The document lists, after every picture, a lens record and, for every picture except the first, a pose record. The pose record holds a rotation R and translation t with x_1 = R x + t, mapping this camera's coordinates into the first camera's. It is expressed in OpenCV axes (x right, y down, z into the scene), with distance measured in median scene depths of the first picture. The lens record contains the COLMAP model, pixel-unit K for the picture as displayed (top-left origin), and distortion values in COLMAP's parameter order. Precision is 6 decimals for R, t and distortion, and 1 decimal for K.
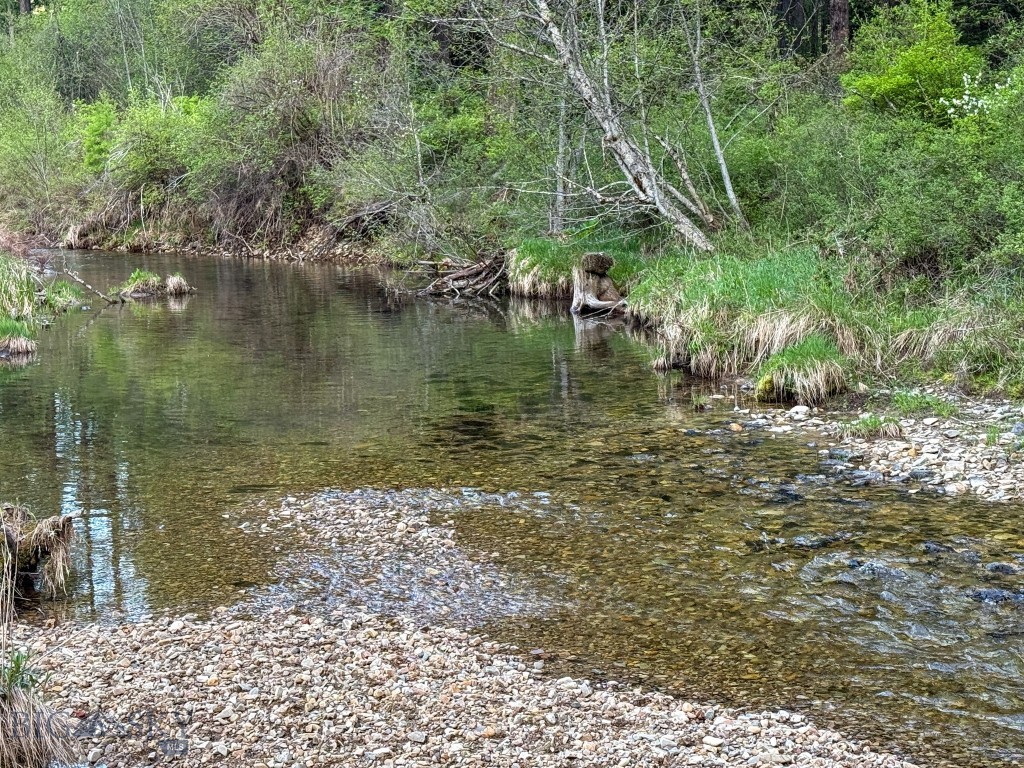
lens RADIAL K [[1909.4, 0, 512.0], [0, 1909.4, 384.0], [0, 0, 1]] dist [0.064780, 0.011443]
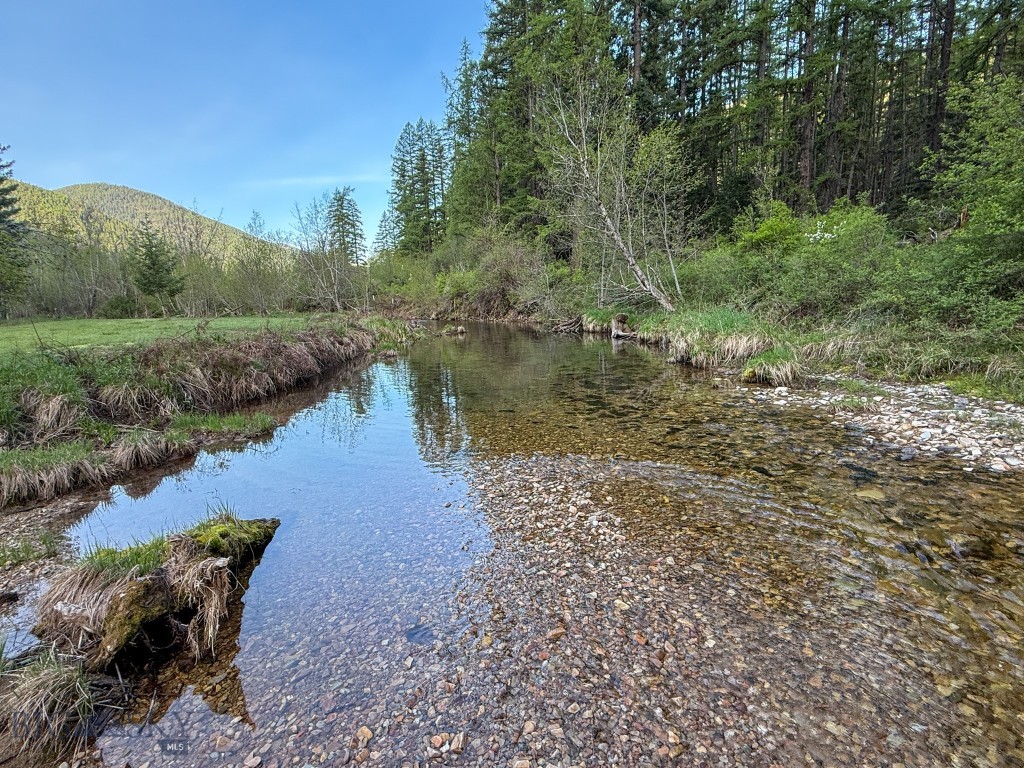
lens RADIAL K [[508.0, 0, 512.0], [0, 508.0, 384.0], [0, 0, 1]] dist [0.001975, 0.000157]
pose [[0.994514, -0.001335, -0.104595, -0.029648], [0.006459, 0.998794, 0.048667, -0.010029], [0.104404, -0.049076, 0.993323, 0.322676]]
